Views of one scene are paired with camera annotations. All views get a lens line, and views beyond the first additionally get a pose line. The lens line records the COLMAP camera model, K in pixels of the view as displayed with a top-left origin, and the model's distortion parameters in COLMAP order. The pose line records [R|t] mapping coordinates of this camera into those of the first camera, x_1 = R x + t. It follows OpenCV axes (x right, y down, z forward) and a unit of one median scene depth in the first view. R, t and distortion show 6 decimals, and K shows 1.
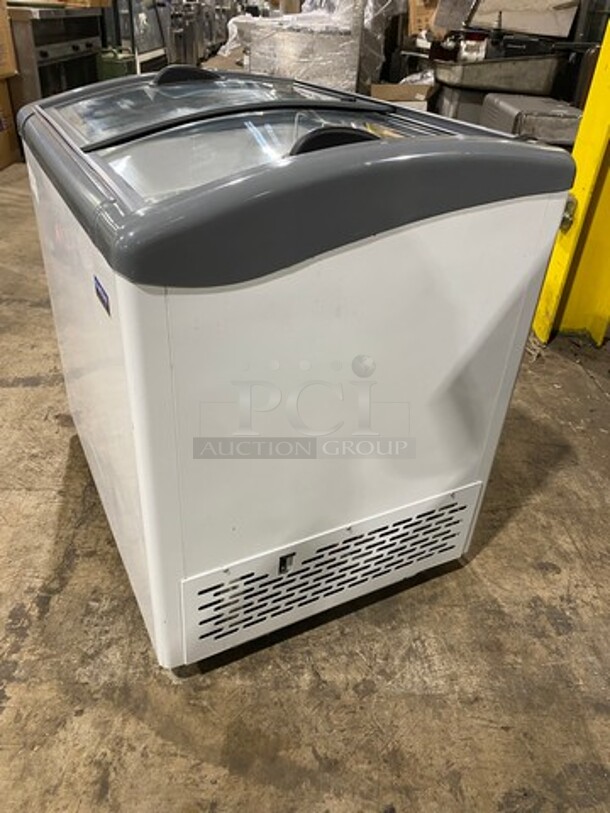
lens RADIAL K [[609.5, 0, 300.8], [0, 609.5, 407.7], [0, 0, 1]] dist [0.006918, -0.003425]
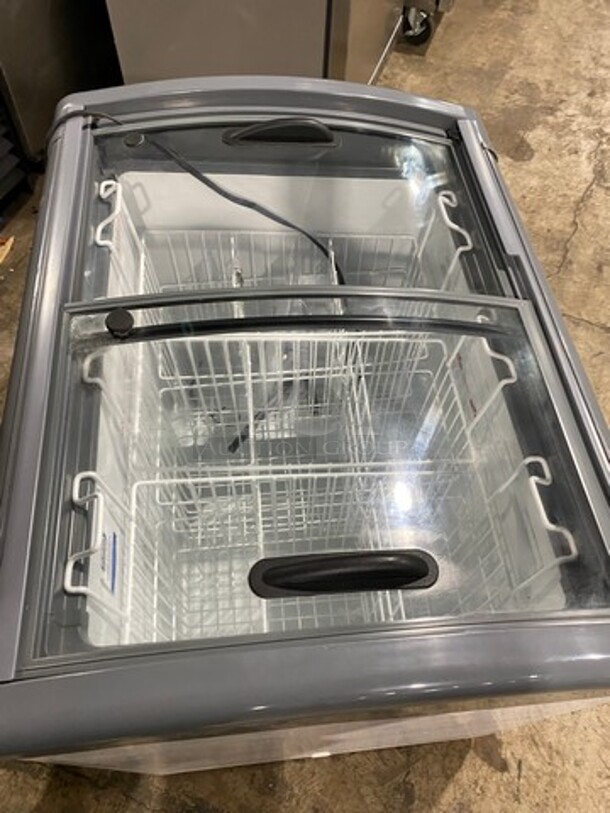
lens RADIAL K [[609.5, 0, 303.6], [0, 609.5, 408.1], [0, 0, 1]] dist [0.006918, -0.003425]
pose [[-0.928649, -0.347883, 0.128794, -0.203151], [0.143476, -0.016661, 0.989513, -1.089557], [-0.342090, 0.937390, 0.065385, 0.997245]]
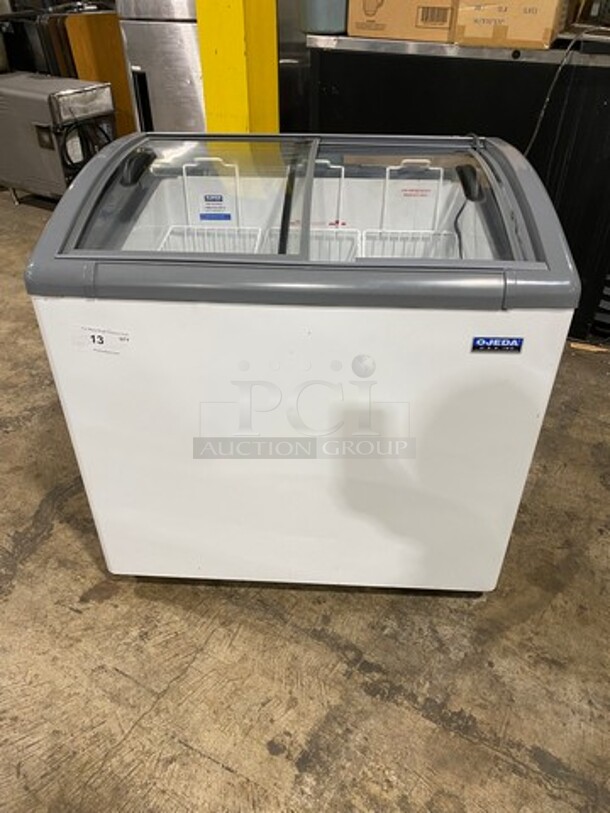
lens RADIAL K [[609.5, 0, 305.5], [0, 609.5, 404.2], [0, 0, 1]] dist [0.006918, -0.003425]
pose [[0.504733, -0.554170, 0.661922, -0.992548], [0.494904, 0.813994, 0.304110, -0.460820], [-0.707329, 0.174094, 0.685111, 0.289449]]
